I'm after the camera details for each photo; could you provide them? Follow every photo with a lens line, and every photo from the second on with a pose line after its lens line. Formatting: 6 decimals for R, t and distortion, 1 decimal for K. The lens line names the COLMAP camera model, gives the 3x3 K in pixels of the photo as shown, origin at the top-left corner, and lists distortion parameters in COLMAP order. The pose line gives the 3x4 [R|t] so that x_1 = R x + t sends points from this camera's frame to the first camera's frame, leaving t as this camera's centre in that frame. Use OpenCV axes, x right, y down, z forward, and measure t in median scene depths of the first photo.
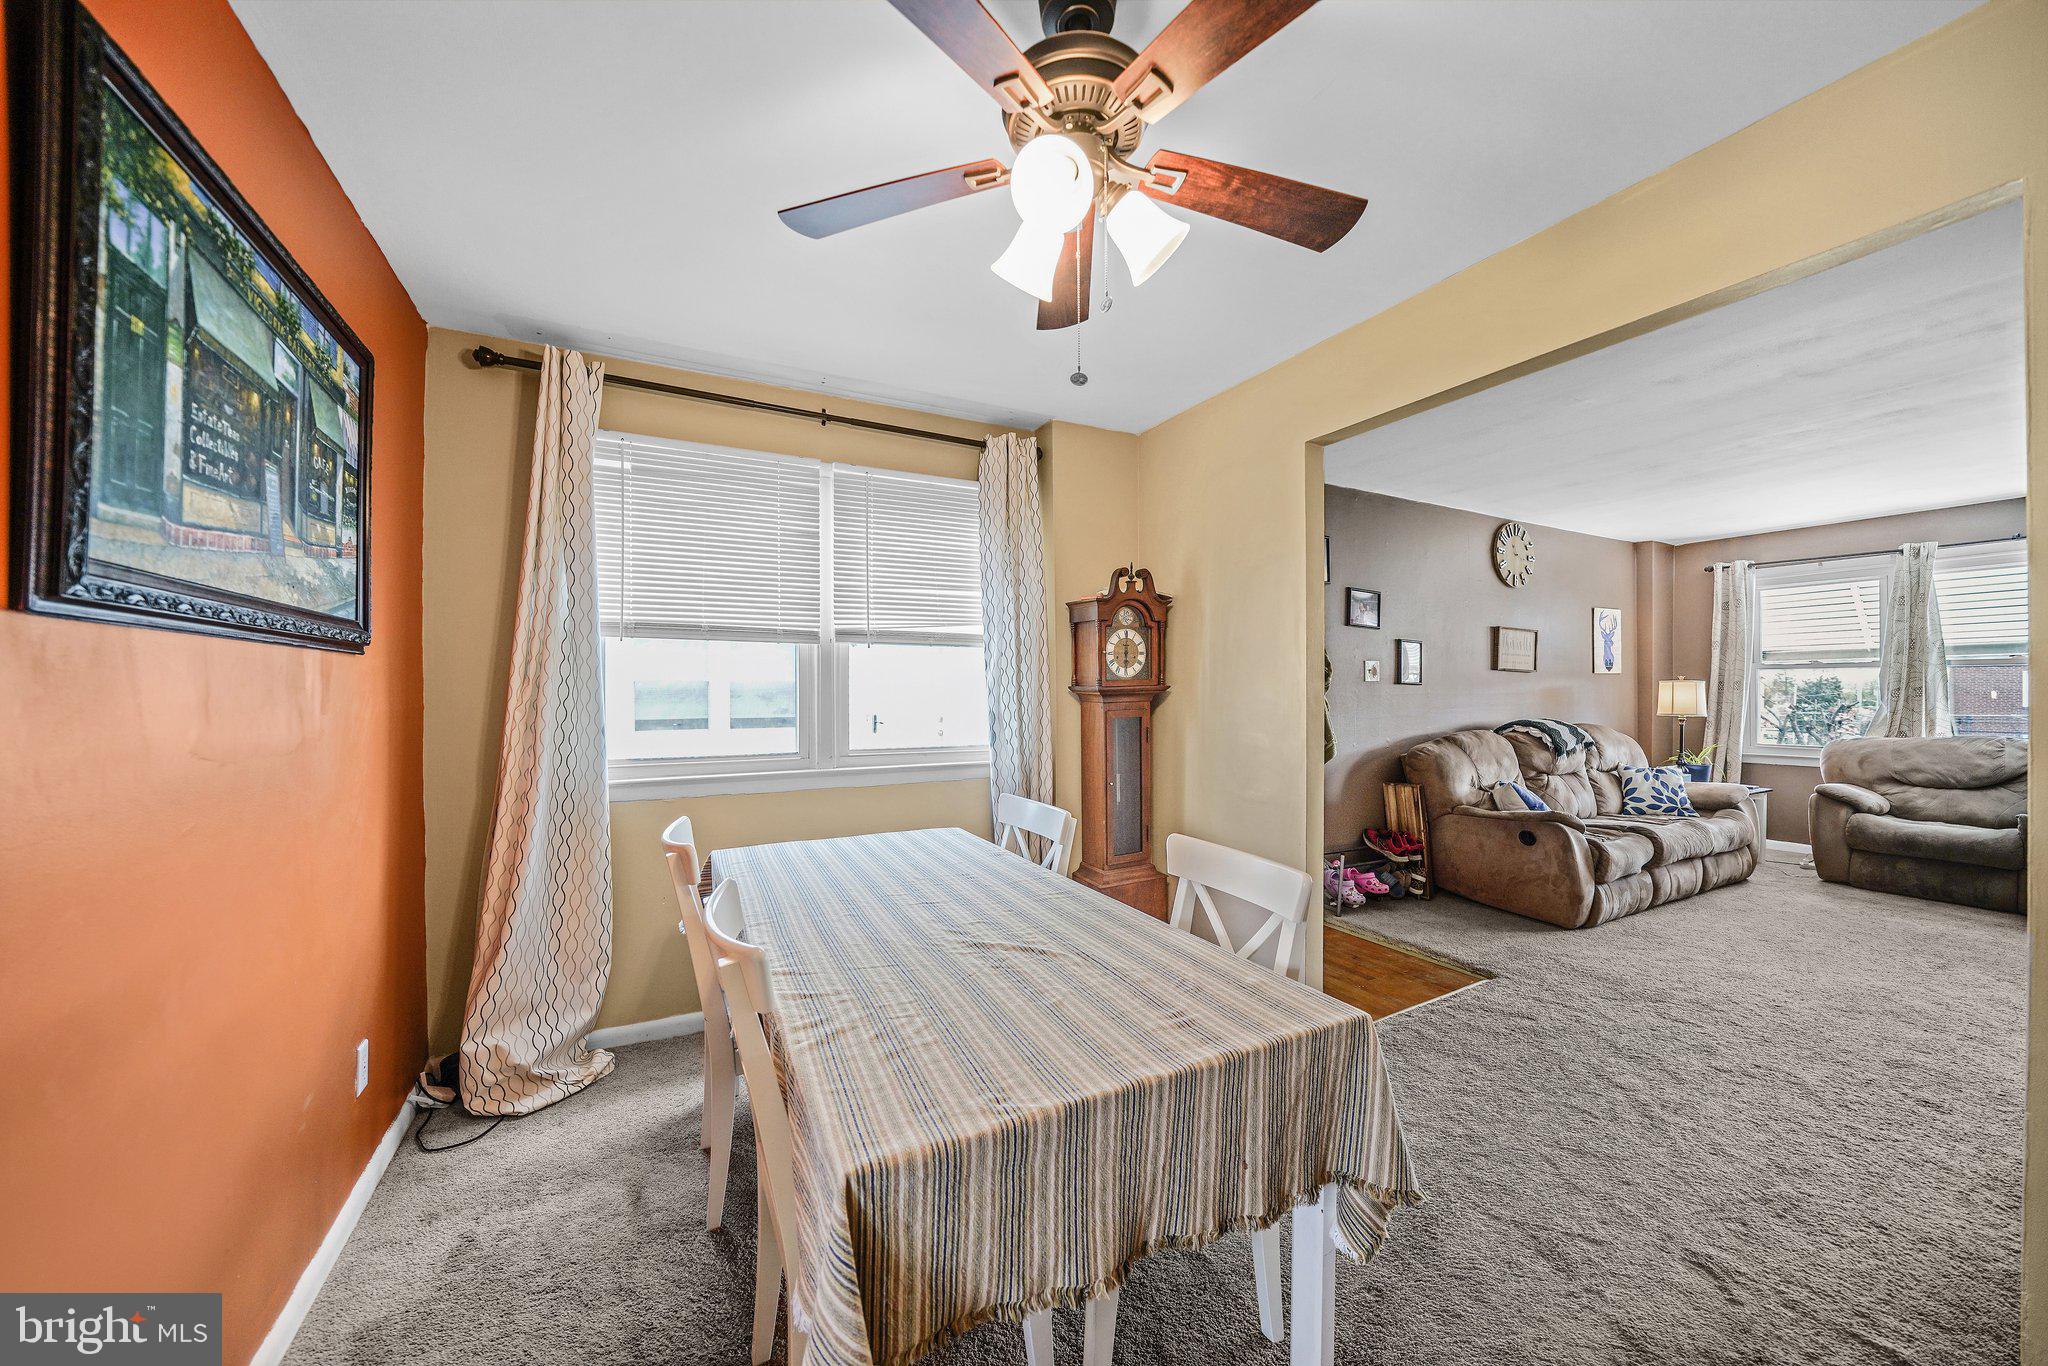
lens RADIAL K [[724.8, 0, 1022.5], [0, 724.8, 687.9], [0, 0, 1]] dist [-0.017536, 0.000098]
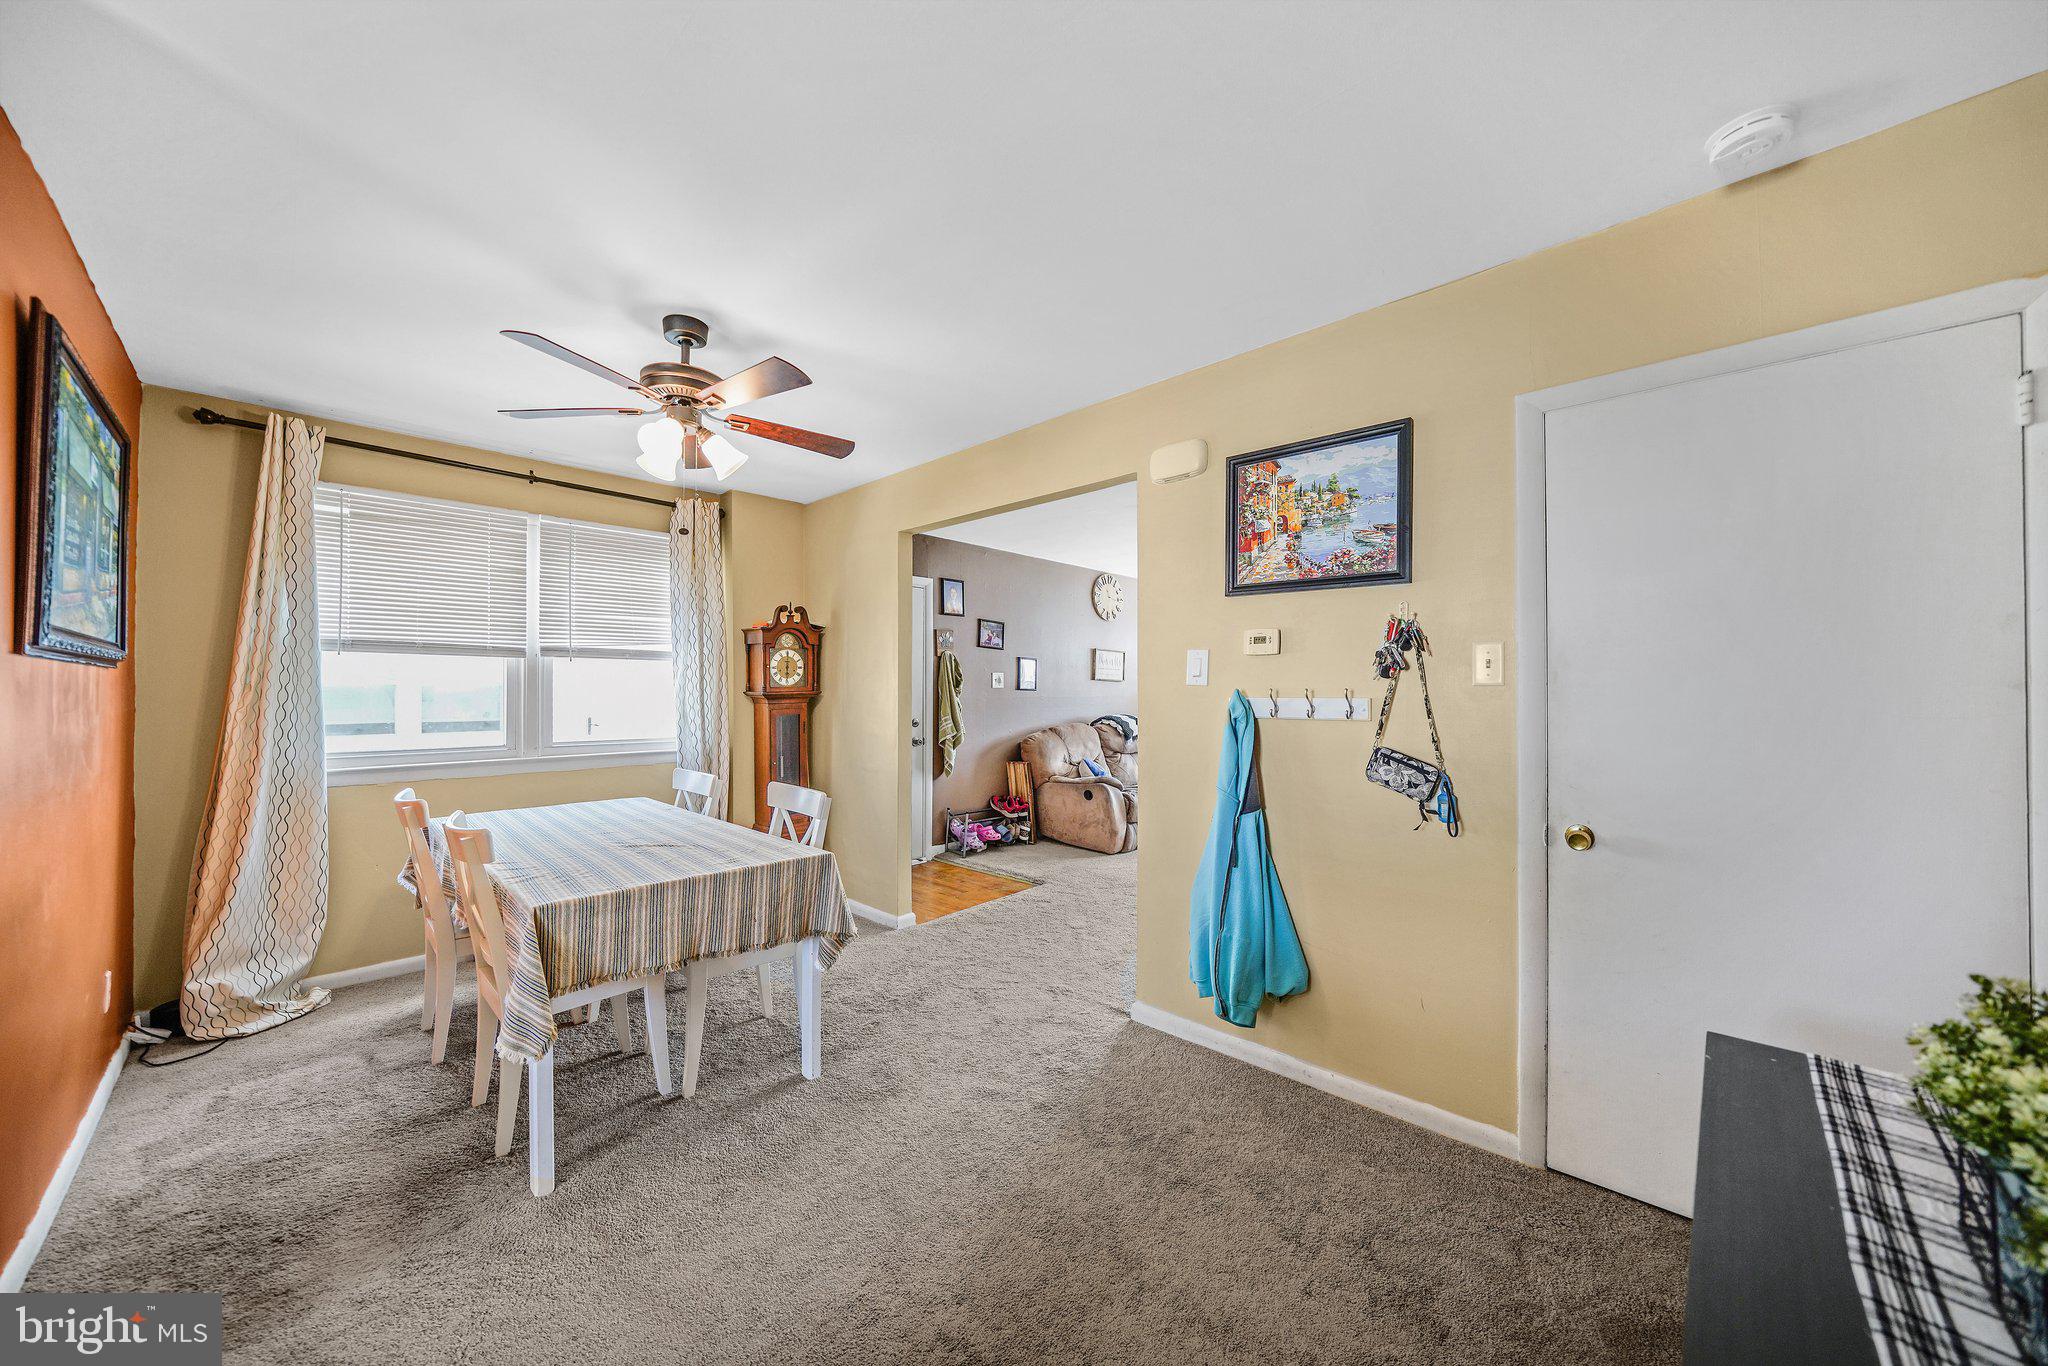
lens RADIAL K [[711.0, 0, 1024.0], [0, 711.0, 683.0], [0, 0, 1]] dist [-0.018096, 0.000319]
pose [[0.943049, 0.005463, 0.332609, 0.095166], [-0.001937, 0.999938, -0.010931, -0.003873], [-0.332648, 0.009665, 0.943001, -0.327819]]
